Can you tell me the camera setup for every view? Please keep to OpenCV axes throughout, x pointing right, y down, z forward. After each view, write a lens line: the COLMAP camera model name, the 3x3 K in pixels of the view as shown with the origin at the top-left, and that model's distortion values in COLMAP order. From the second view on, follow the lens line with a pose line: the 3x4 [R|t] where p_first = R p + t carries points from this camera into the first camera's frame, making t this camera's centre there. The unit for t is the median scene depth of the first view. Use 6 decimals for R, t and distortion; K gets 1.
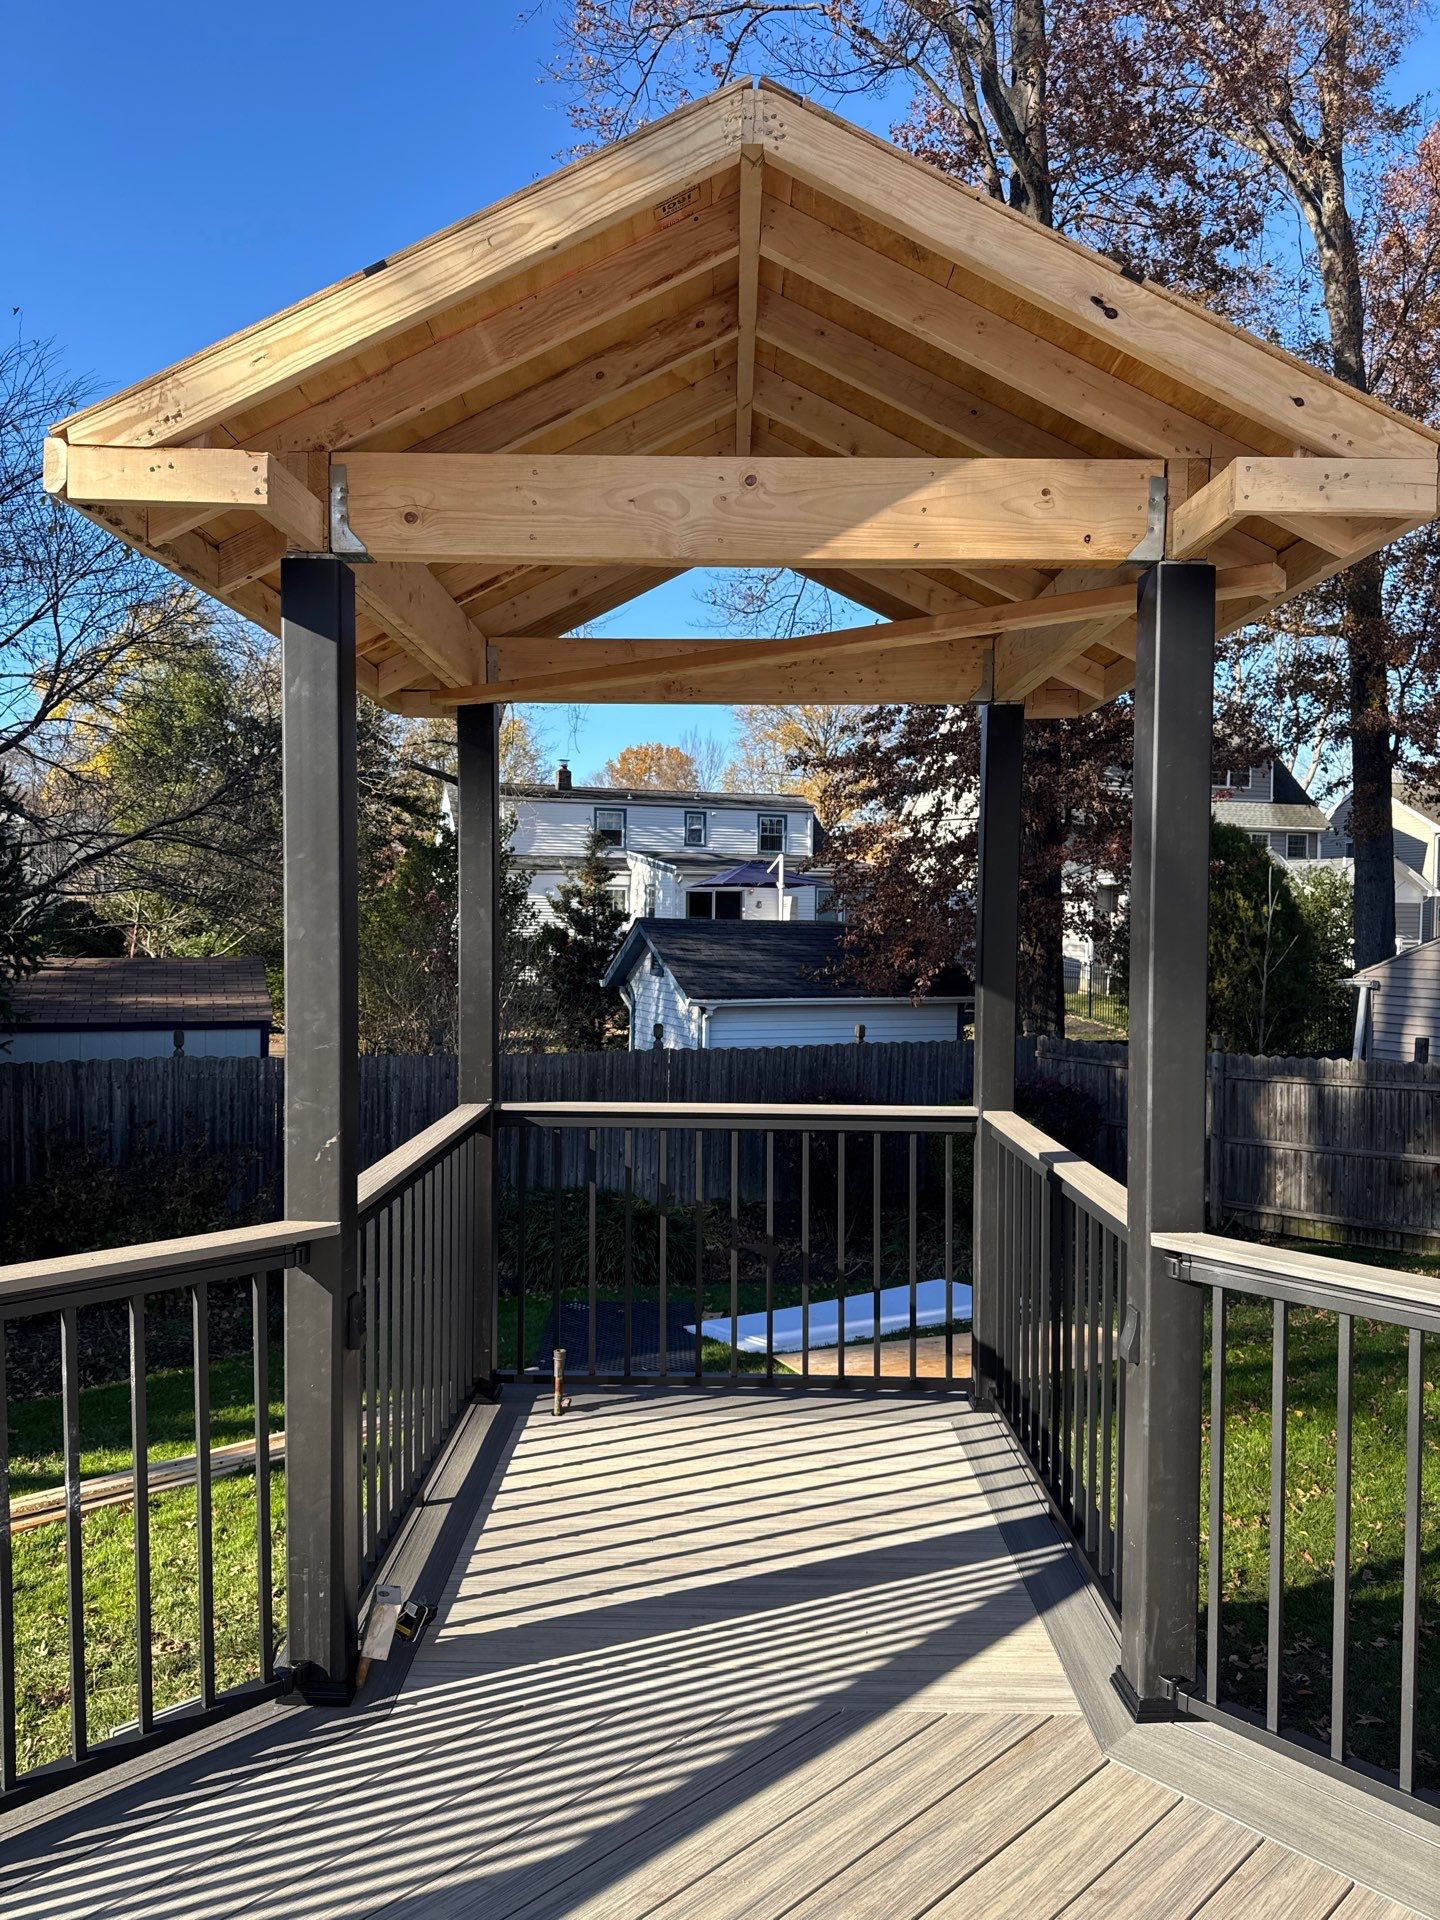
lens RADIAL K [[1419.8, 0, 747.8], [0, 1419.8, 960.3], [0, 0, 1]] dist [0.144224, -0.271161]
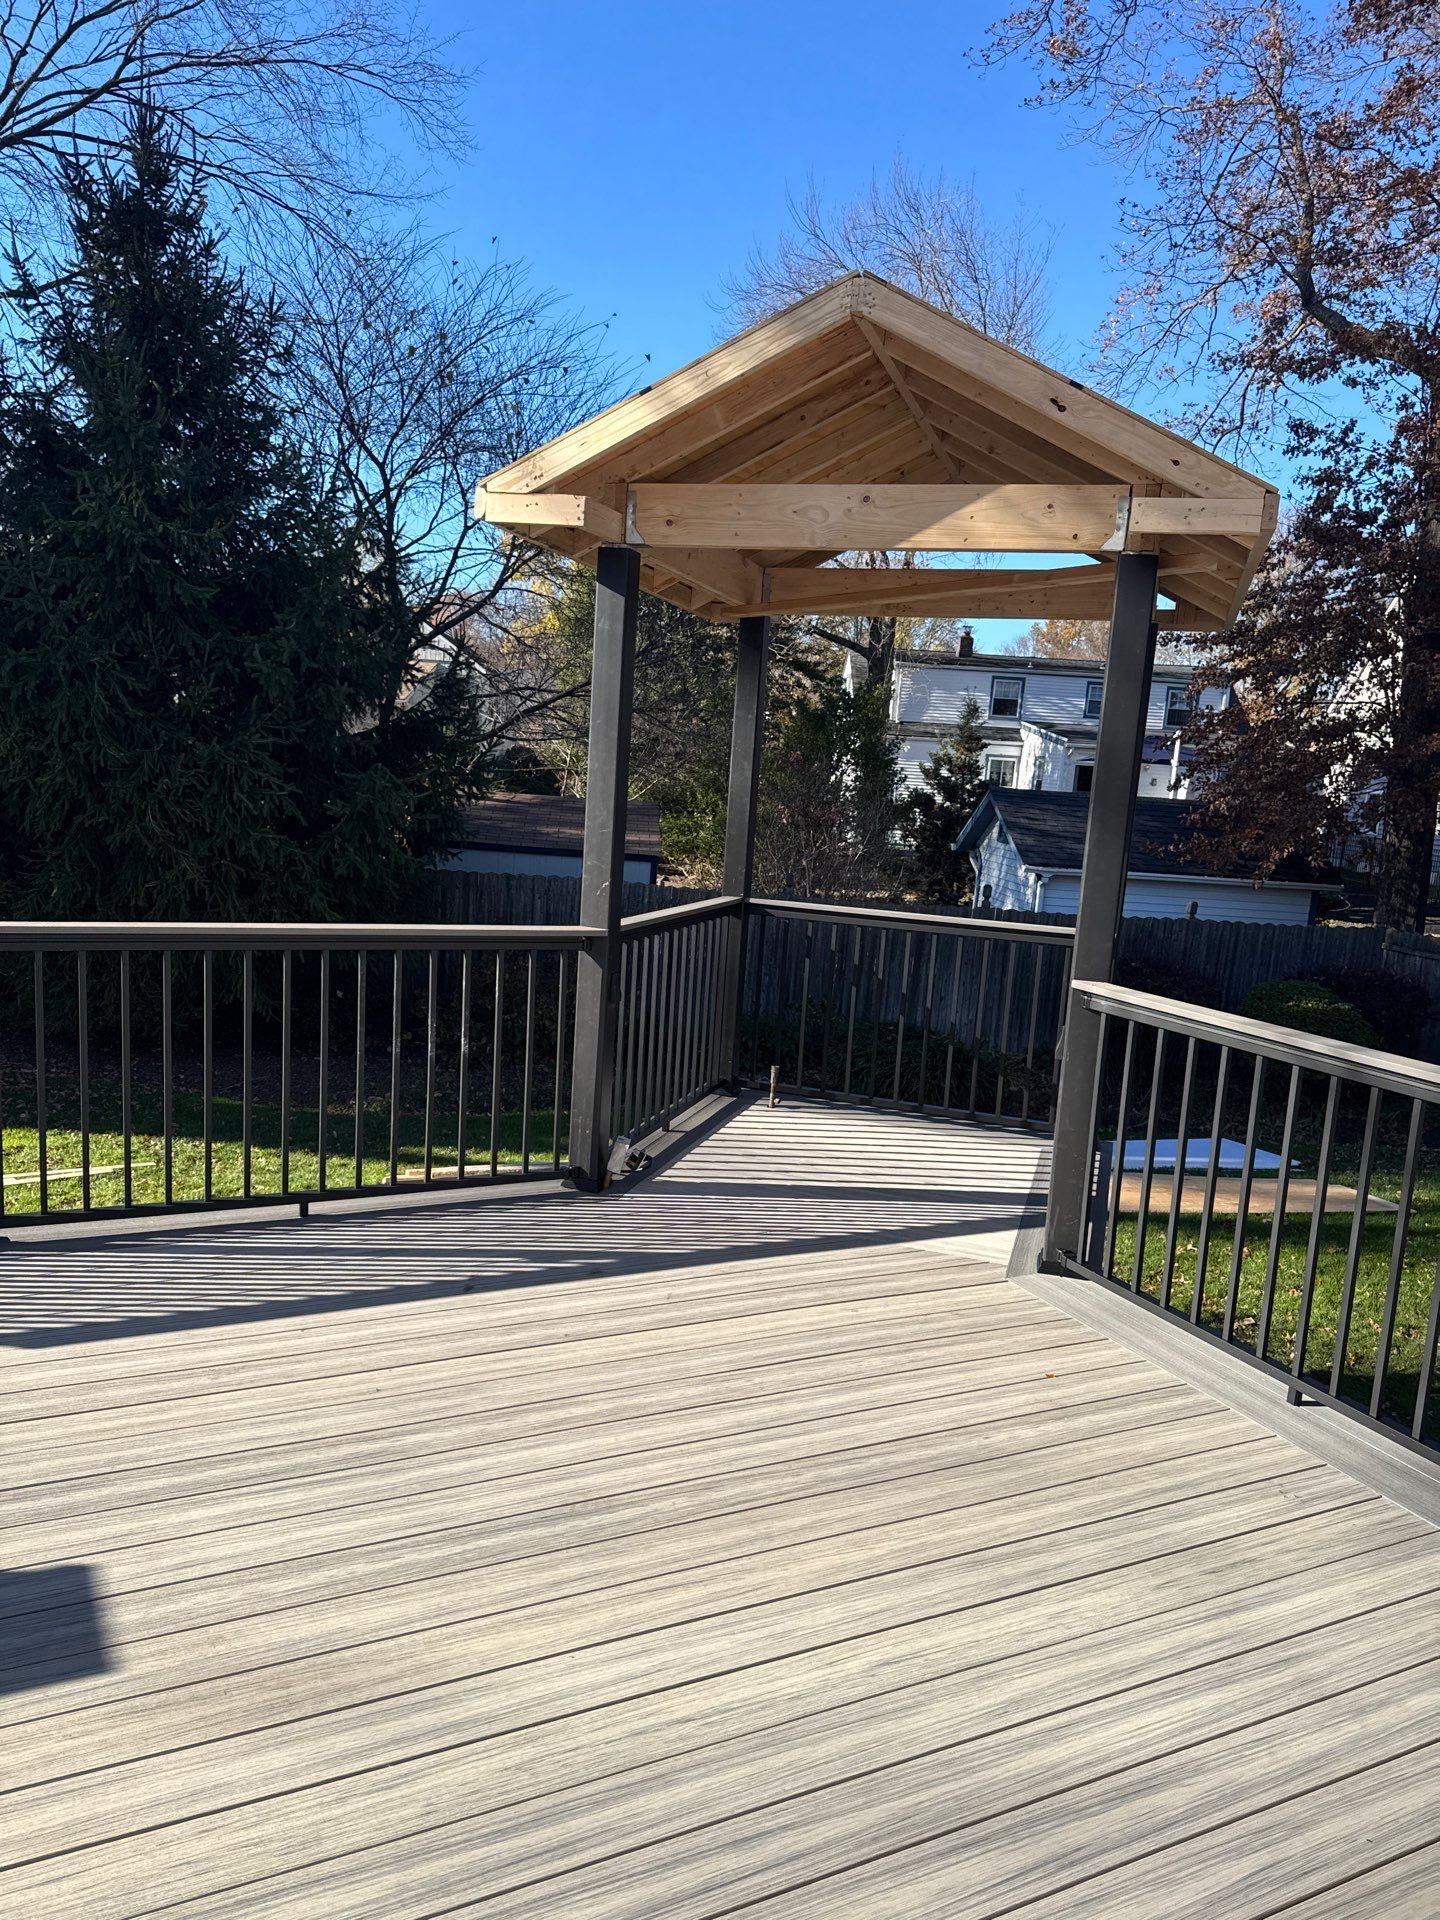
lens RADIAL K [[1358.0, 0, 700.6], [0, 1358.0, 962.8], [0, 0, 1]] dist [0.111244, -0.131762]
pose [[0.951960, 0.096966, -0.290465, 0.053933], [-0.067257, 0.991587, 0.110595, 0.004702], [0.298745, -0.085746, 0.950473, -0.096448]]
